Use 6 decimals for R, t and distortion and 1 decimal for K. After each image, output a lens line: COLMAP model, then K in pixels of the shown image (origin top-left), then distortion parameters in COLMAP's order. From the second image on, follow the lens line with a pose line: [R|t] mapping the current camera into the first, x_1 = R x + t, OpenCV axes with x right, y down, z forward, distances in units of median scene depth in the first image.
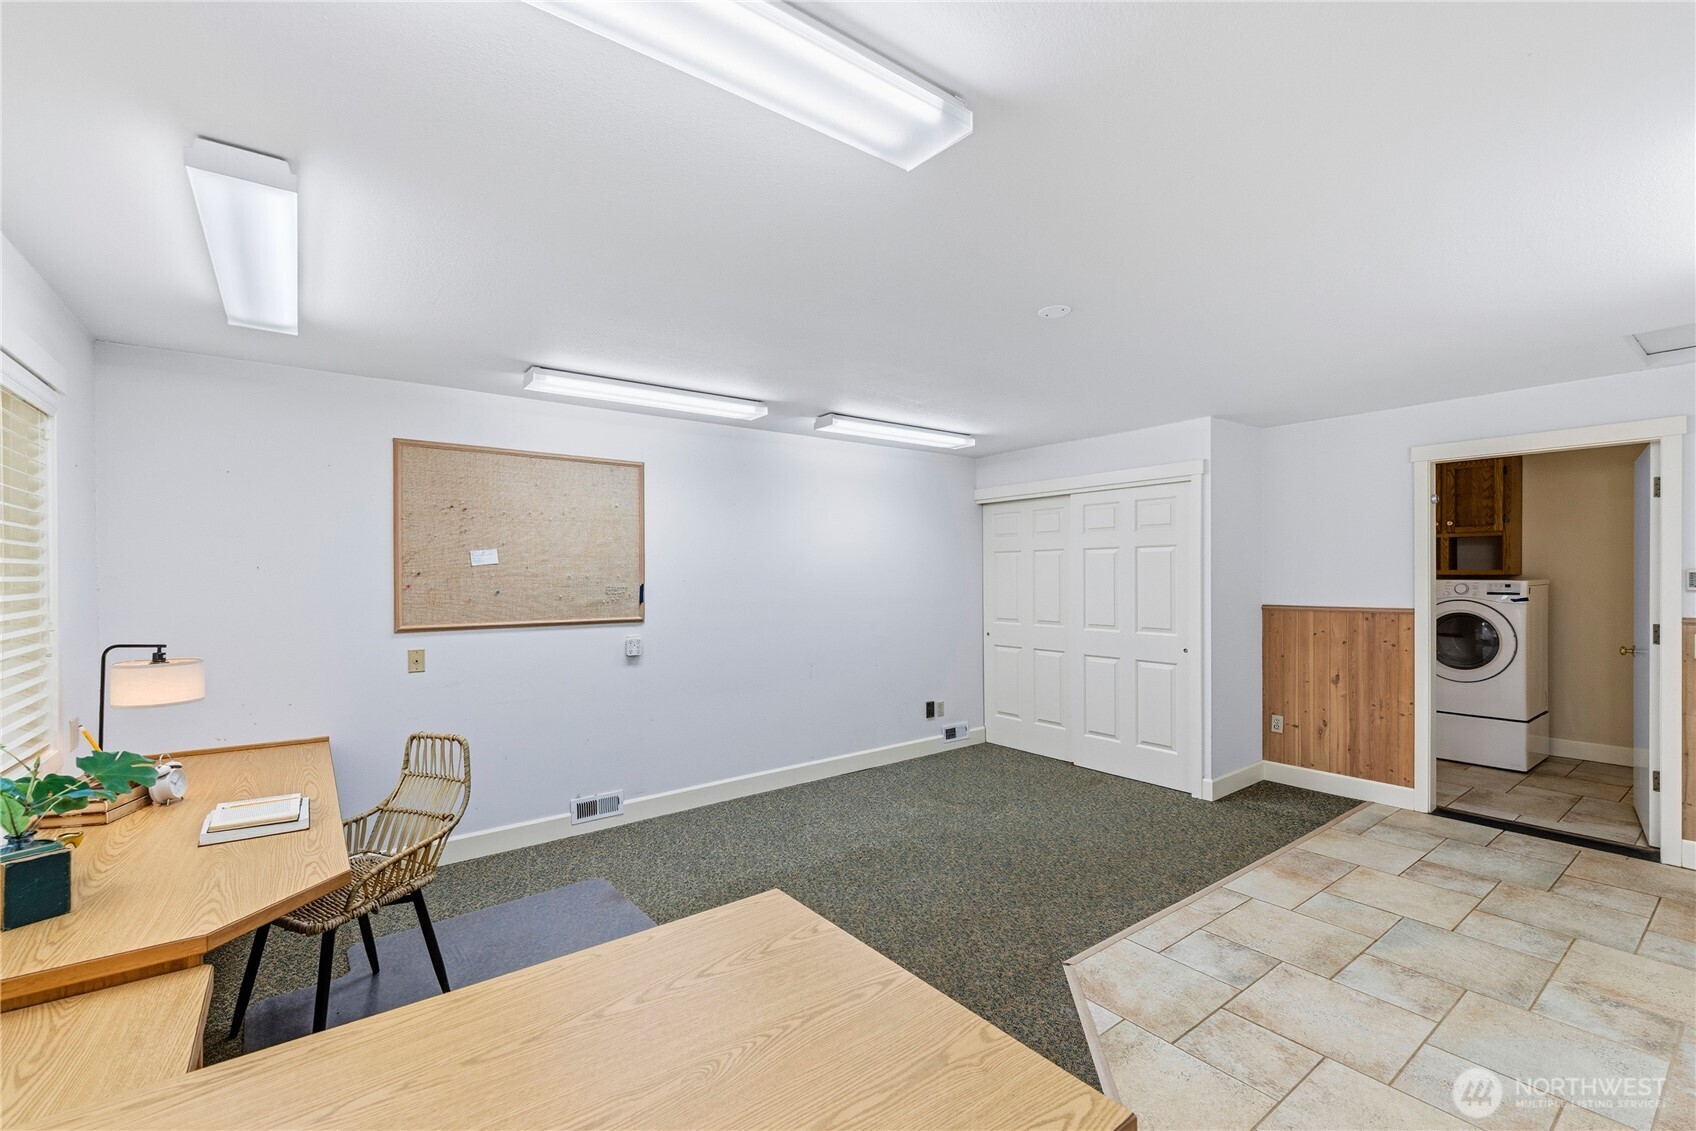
lens RADIAL K [[708.3, 0, 846.0], [0, 708.3, 572.7], [0, 0, 1]] dist [0.011256, -0.000844]
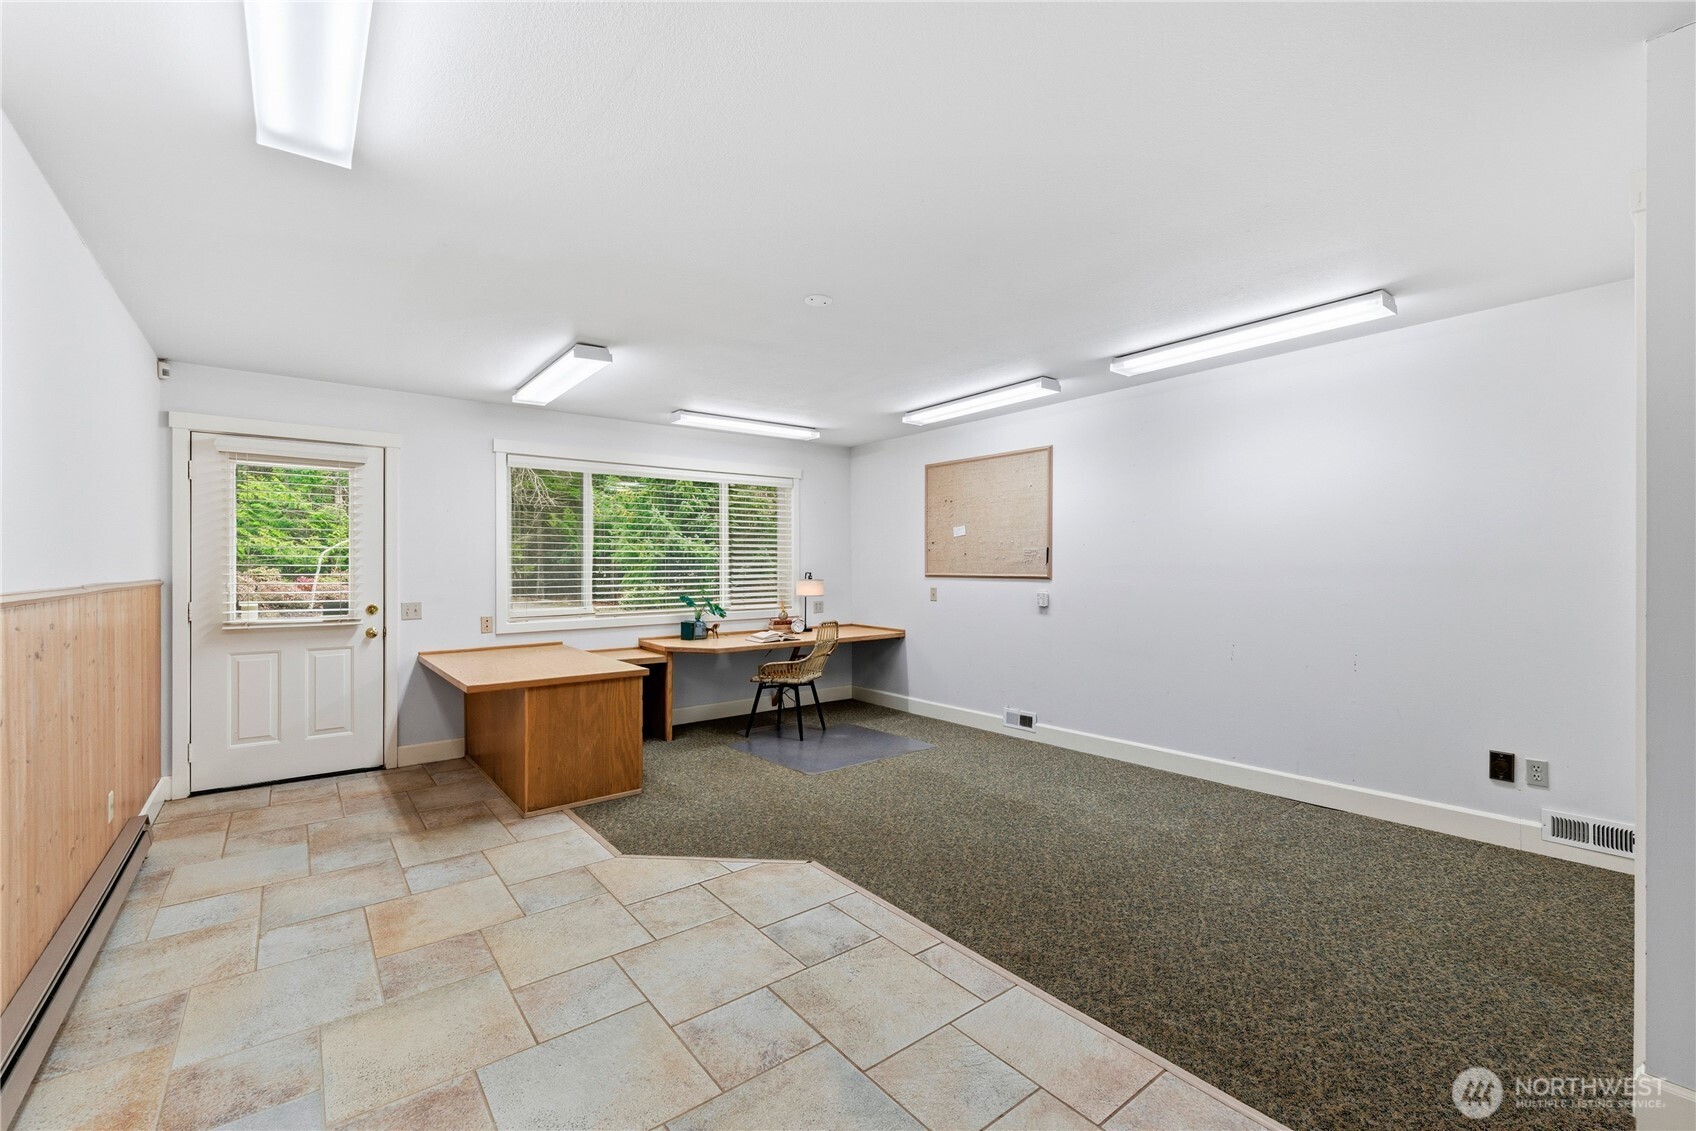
lens RADIAL K [[708.3, 0, 848.9], [0, 708.3, 559.4], [0, 0, 1]] dist [0.011256, -0.000844]
pose [[0.021307, -0.006595, -0.999751, 1.046786], [0.005333, 0.999965, -0.006483, 0.049704], [0.999759, -0.005193, 0.021342, 0.743969]]
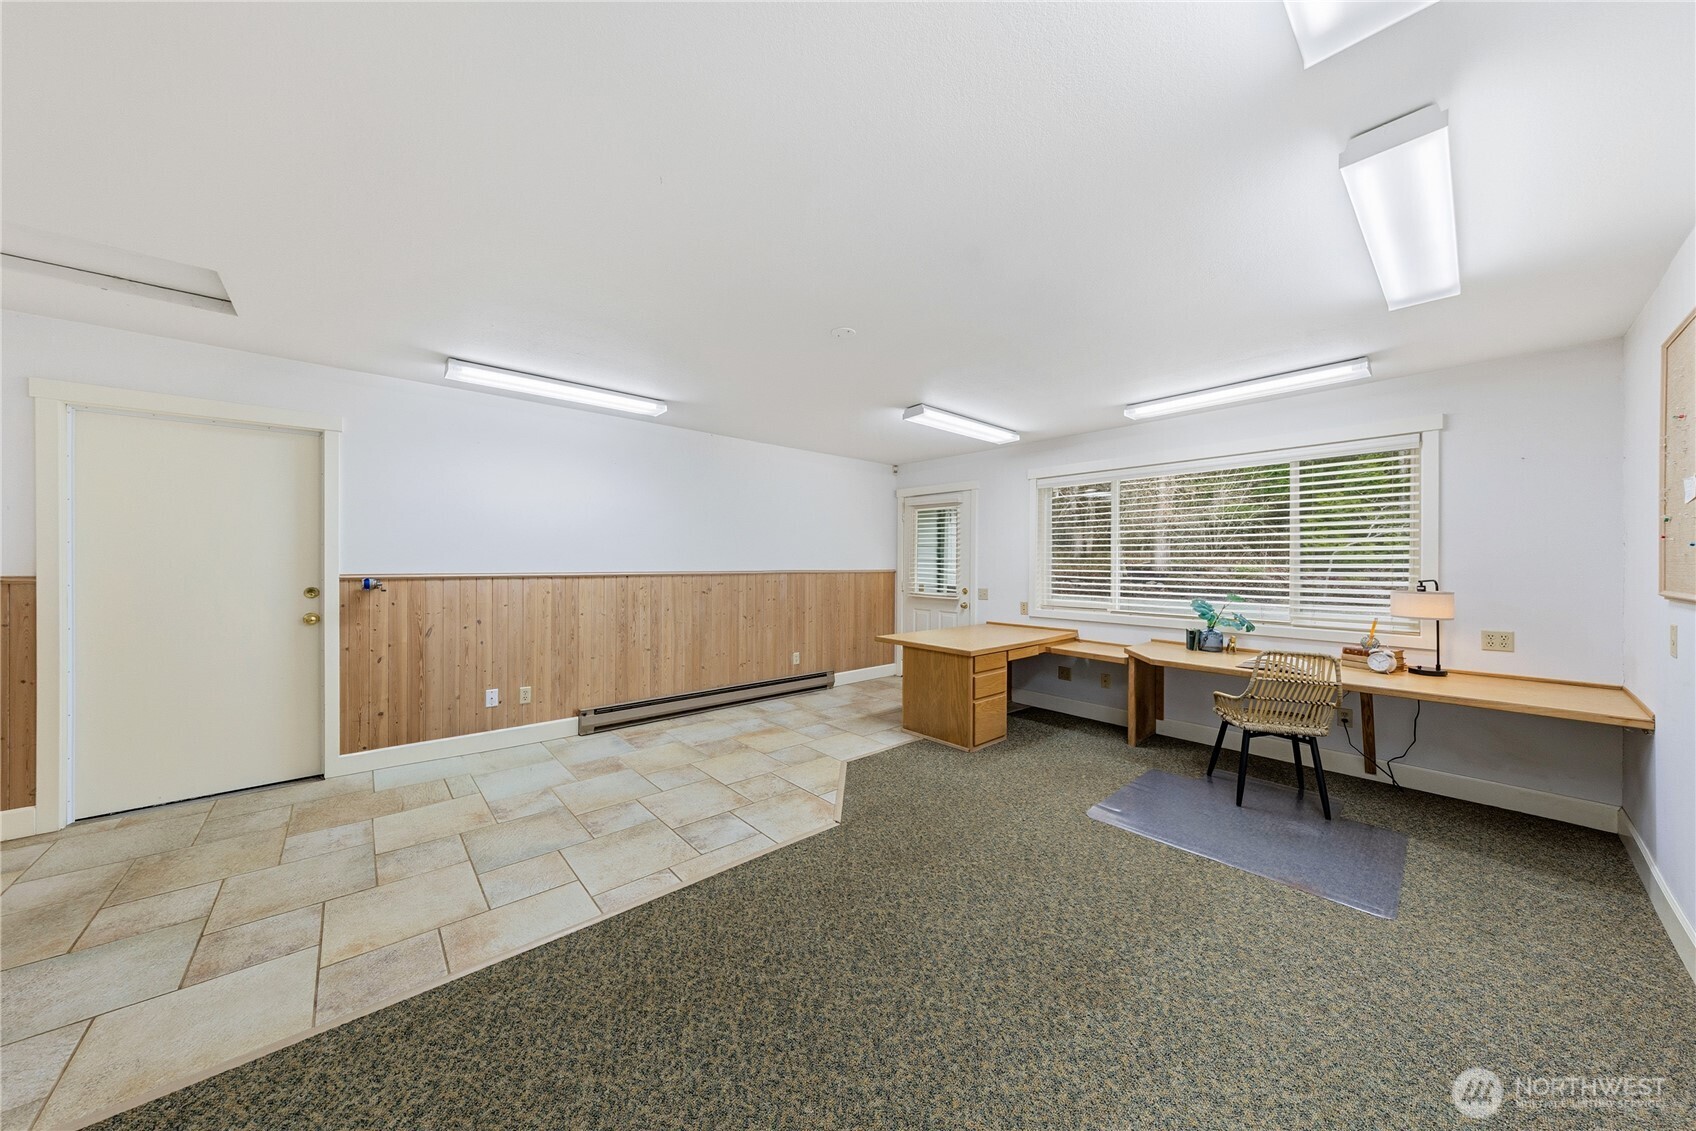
lens RADIAL K [[557.0, 0, 846.4], [0, 557.0, 566.8], [0, 0, 1]] dist [0.017103, -0.000169]
pose [[-0.996880, 0.001489, -0.078923, 0.269532], [0.000596, 0.999935, 0.011343, 0.037755], [0.078935, 0.011260, -0.996816, 1.470092]]
